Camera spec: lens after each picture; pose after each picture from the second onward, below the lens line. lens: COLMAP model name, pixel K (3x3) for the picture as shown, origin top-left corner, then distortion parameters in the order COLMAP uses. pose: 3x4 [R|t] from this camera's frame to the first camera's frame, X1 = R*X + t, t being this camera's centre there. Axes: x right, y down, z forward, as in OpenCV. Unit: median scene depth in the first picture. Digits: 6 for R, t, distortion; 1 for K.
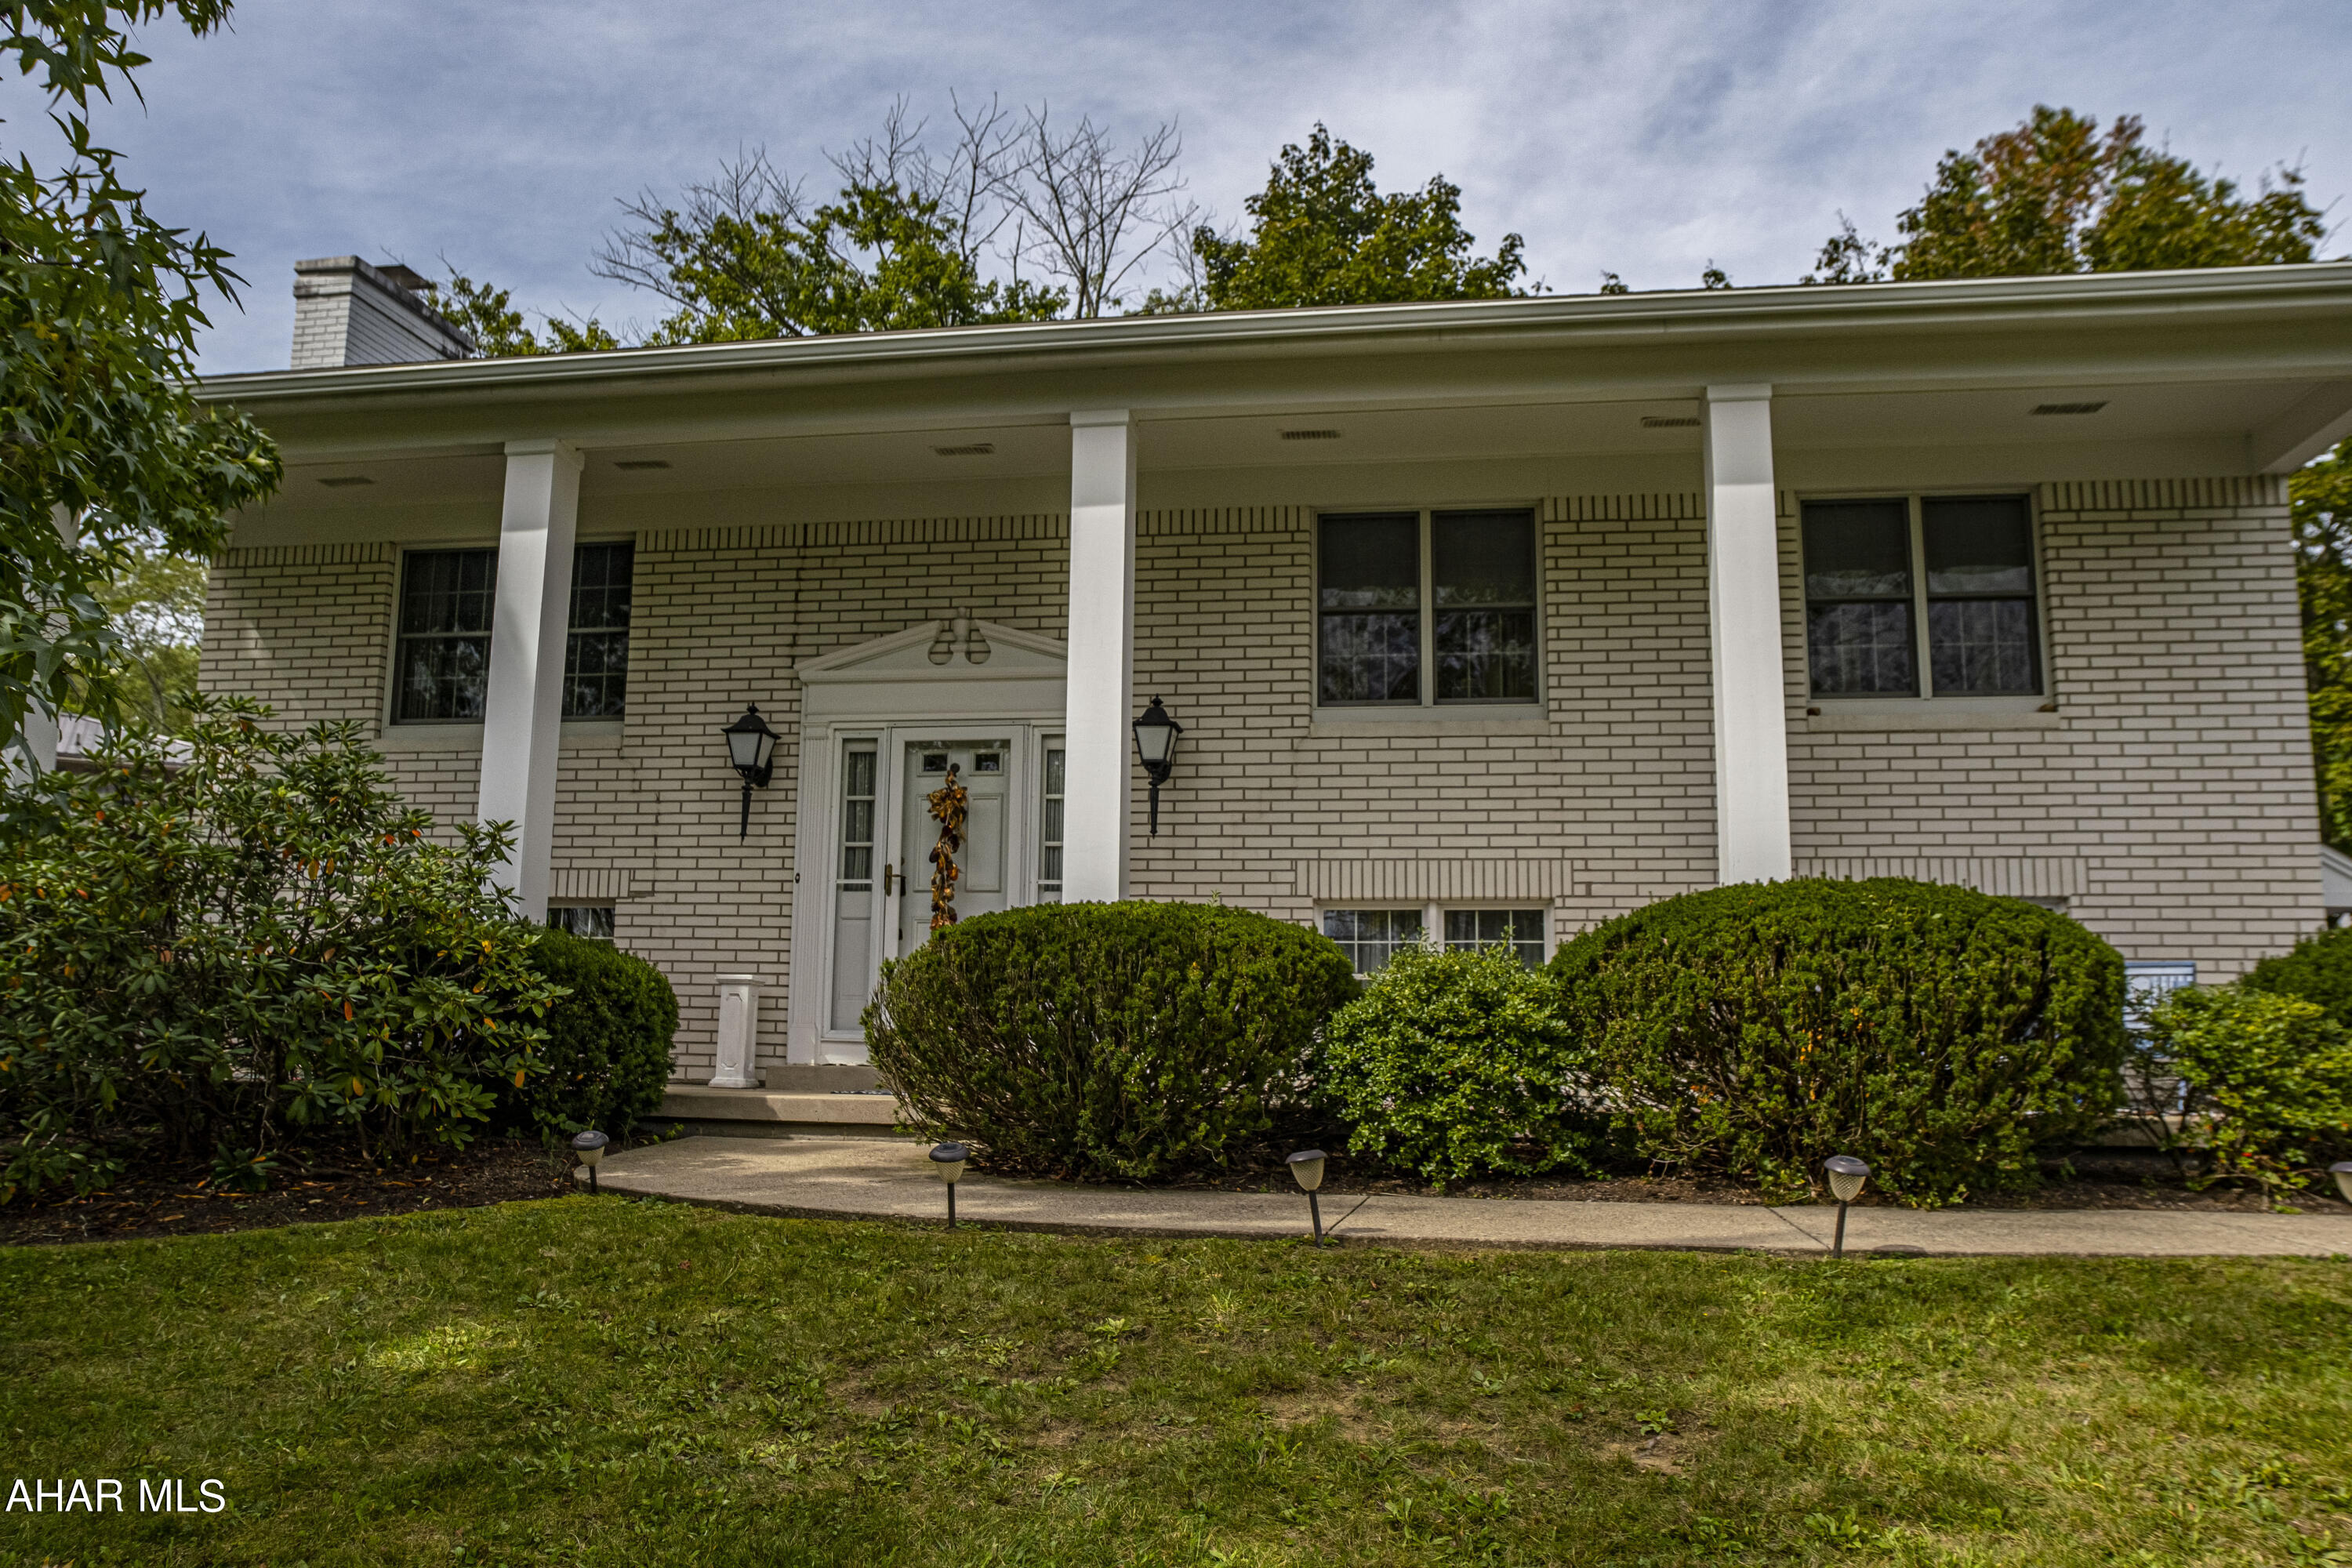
lens RADIAL K [[1657.7, 0, 1176.0], [0, 1657.7, 784.0], [0, 0, 1]] dist [-0.042856, 0.005283]
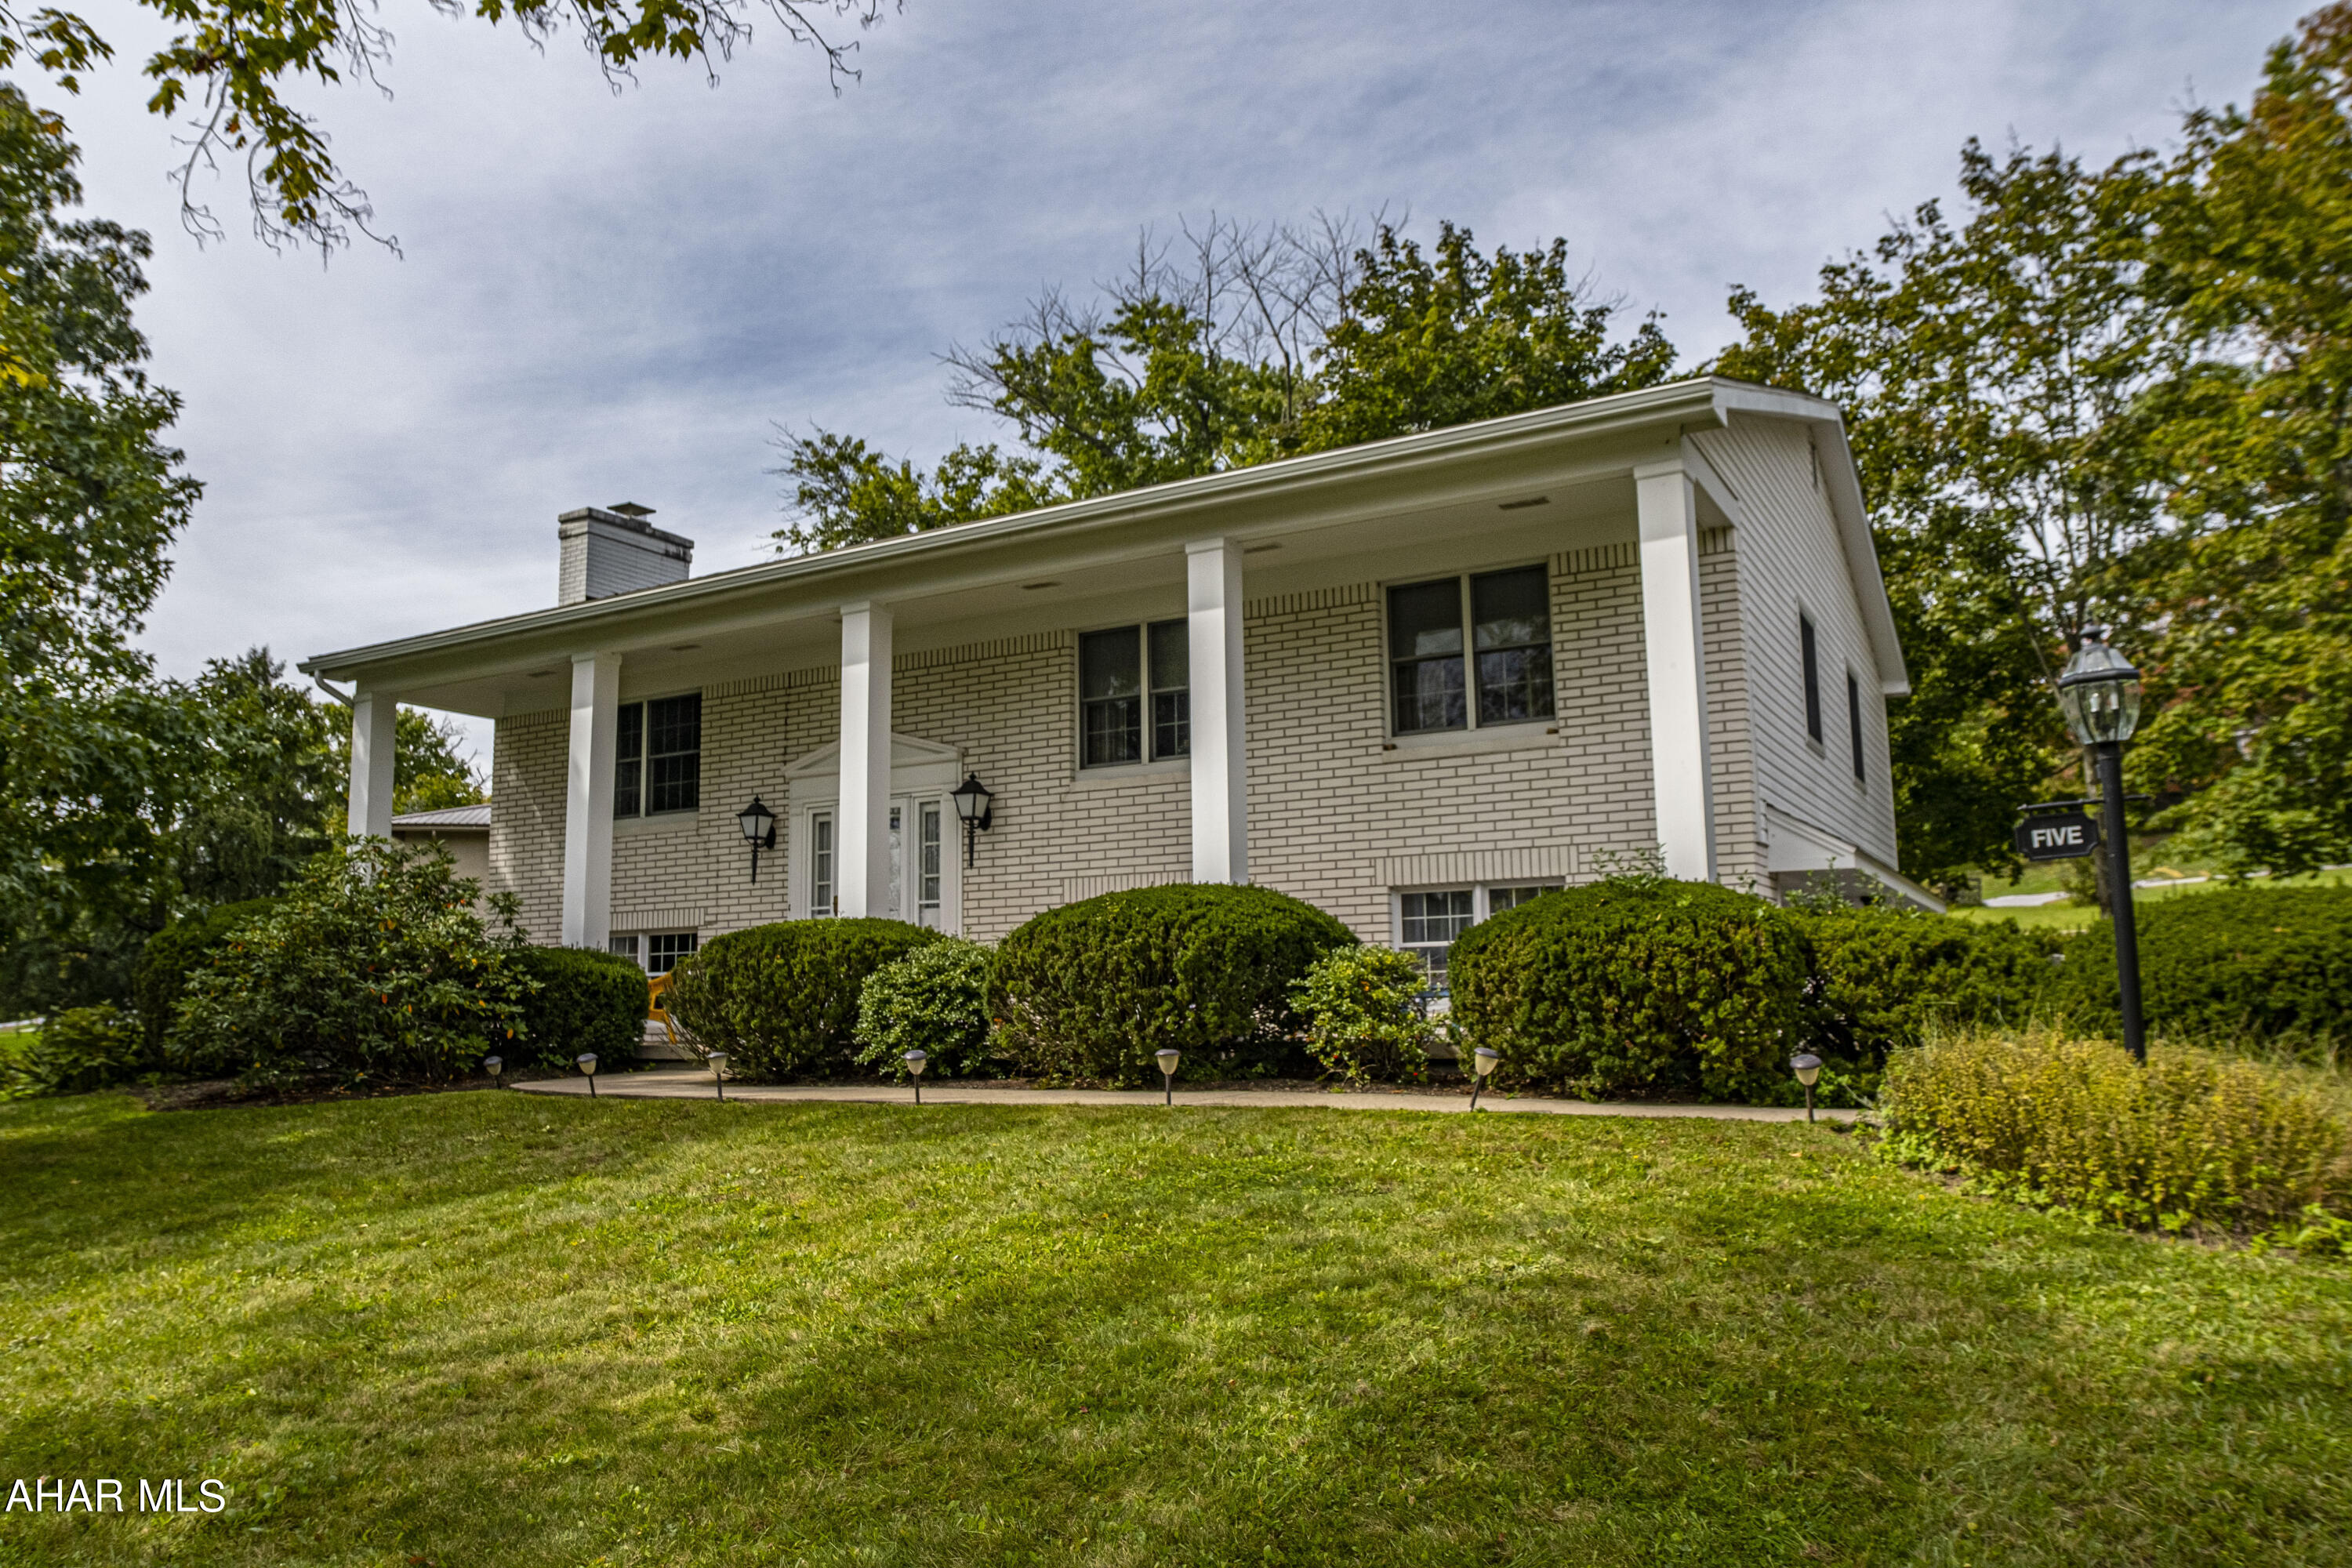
lens RADIAL K [[1606.4, 0, 1169.6], [0, 1606.4, 772.8], [0, 0, 1]] dist [-0.040473, -0.001593]
pose [[0.937625, -0.081470, -0.337968, 0.606644], [0.081813, 0.996560, -0.013252, -0.018982], [0.337885, -0.015224, 0.941064, -0.266407]]
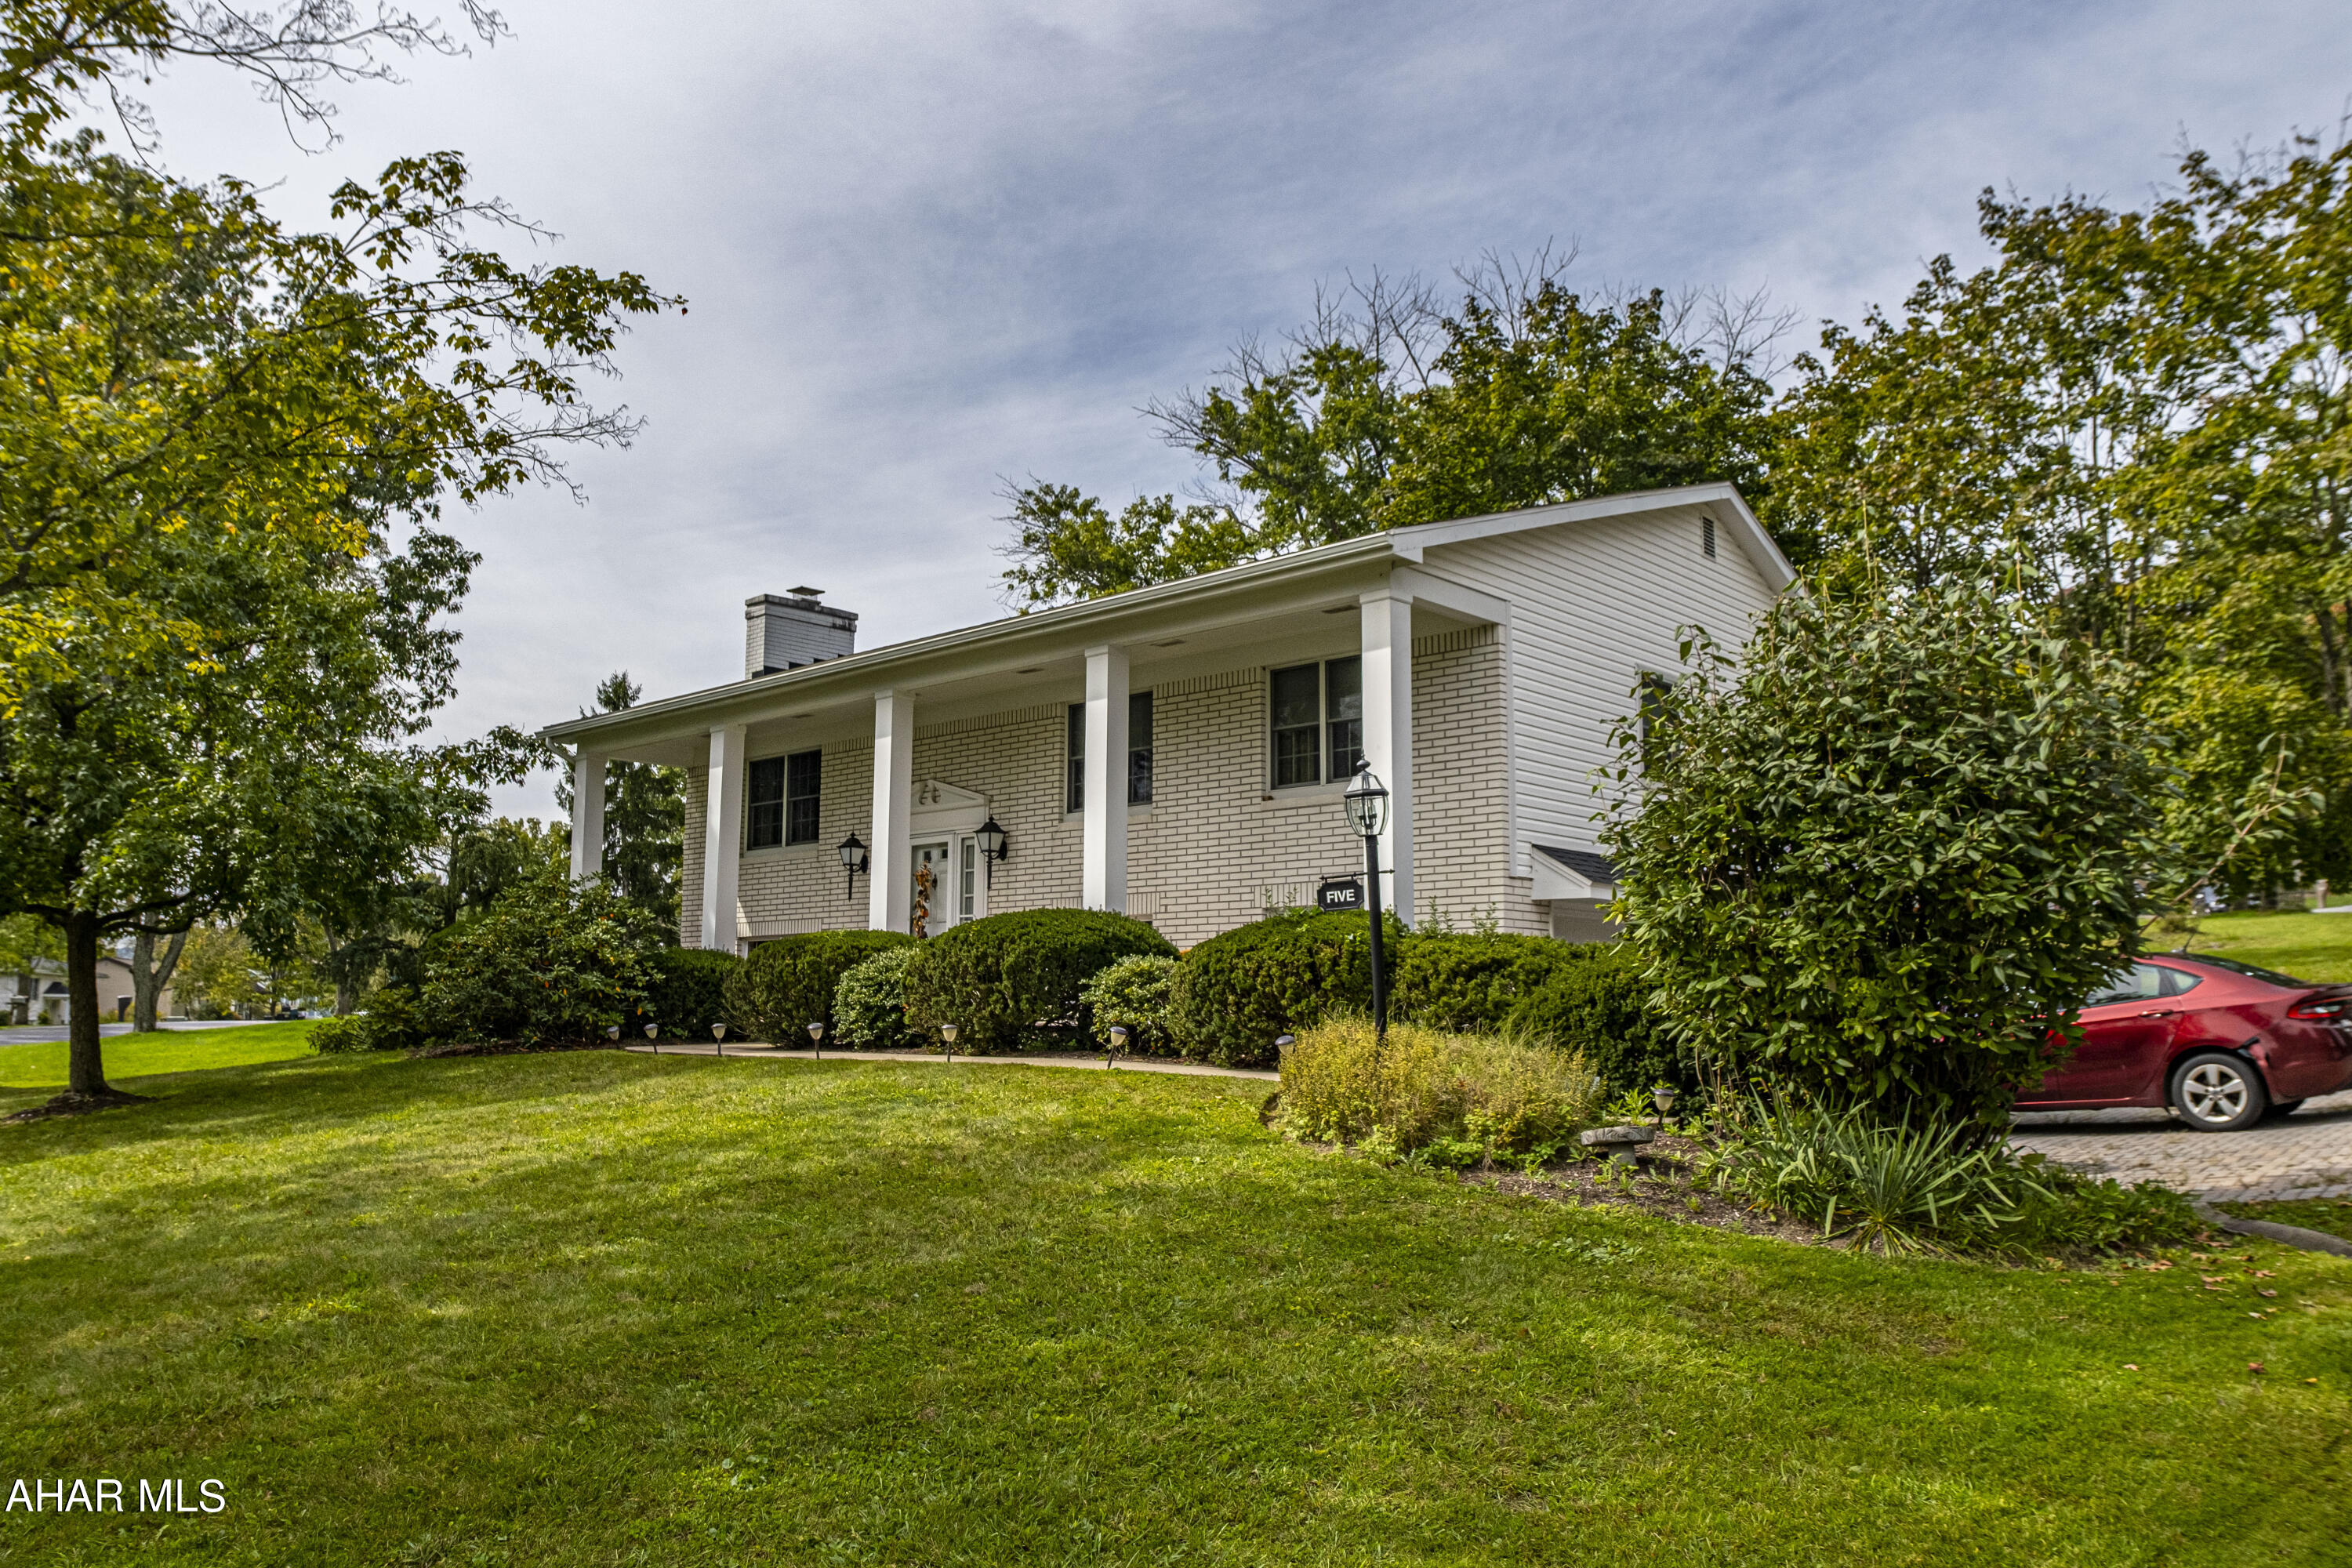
lens RADIAL K [[1657.7, 0, 1176.0], [0, 1657.7, 784.0], [0, 0, 1]] dist [-0.042856, 0.005283]
pose [[0.840435, -0.087780, -0.534756, 1.125643], [0.090671, 0.995661, -0.020936, -0.029080], [0.534273, -0.030892, 0.844747, -0.453563]]
